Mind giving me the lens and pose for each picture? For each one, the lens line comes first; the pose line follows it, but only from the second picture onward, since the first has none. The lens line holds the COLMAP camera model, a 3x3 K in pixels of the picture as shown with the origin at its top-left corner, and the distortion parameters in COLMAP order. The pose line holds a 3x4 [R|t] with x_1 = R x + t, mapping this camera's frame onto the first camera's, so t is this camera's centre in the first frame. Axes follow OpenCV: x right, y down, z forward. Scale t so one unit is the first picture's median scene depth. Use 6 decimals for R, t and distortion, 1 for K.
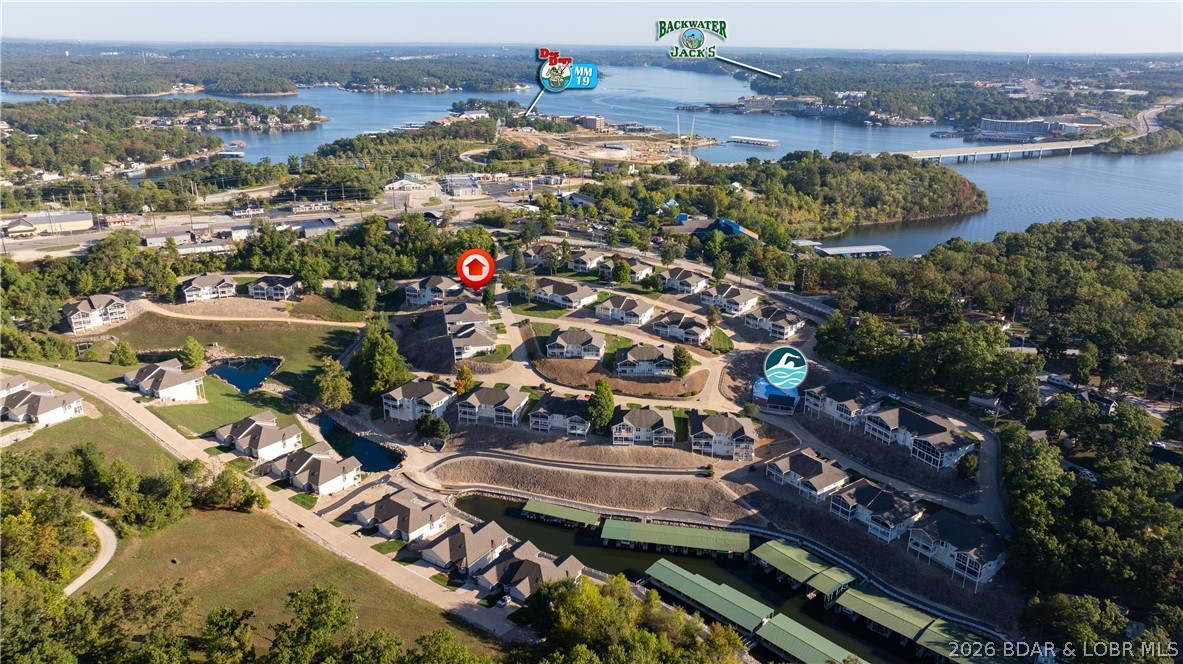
lens RADIAL K [[852.1, 0, 591.5], [0, 852.1, 332.0], [0, 0, 1]] dist [-0.075883, 0.095010]
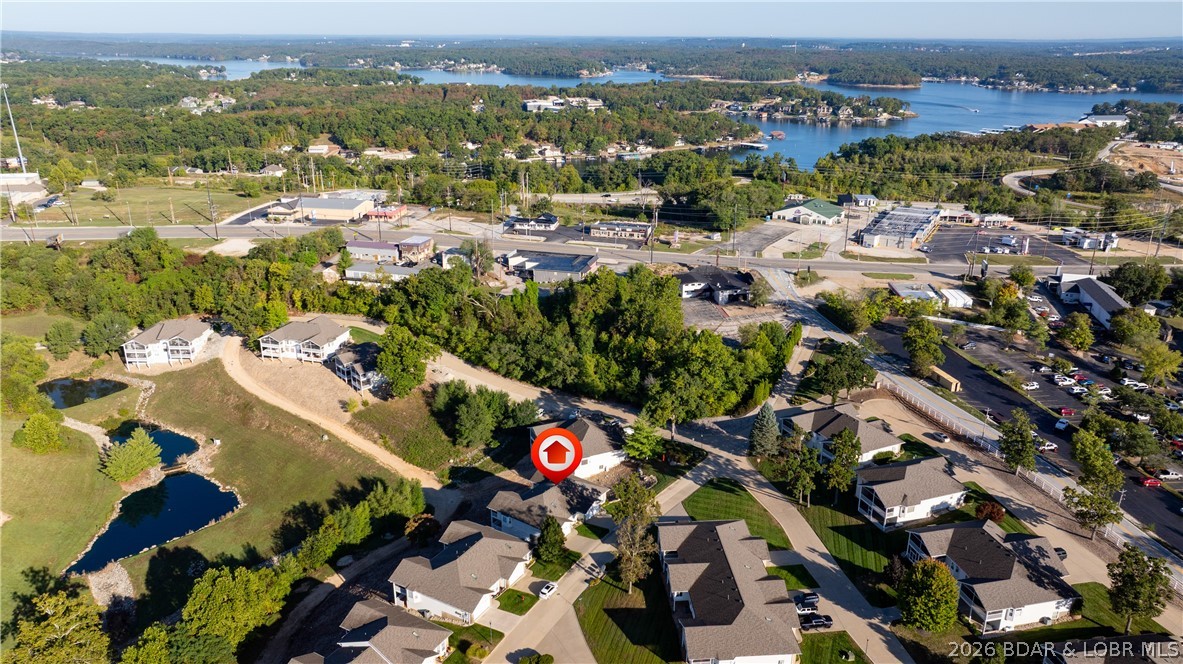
lens RADIAL K [[852.1, 0, 591.5], [0, 852.1, 332.0], [0, 0, 1]] dist [-0.075883, 0.095010]
pose [[0.732670, 0.216902, -0.645096, 0.036488], [-0.215858, 0.972977, 0.081984, -0.047757], [0.645446, 0.079182, 0.759690, 0.195140]]
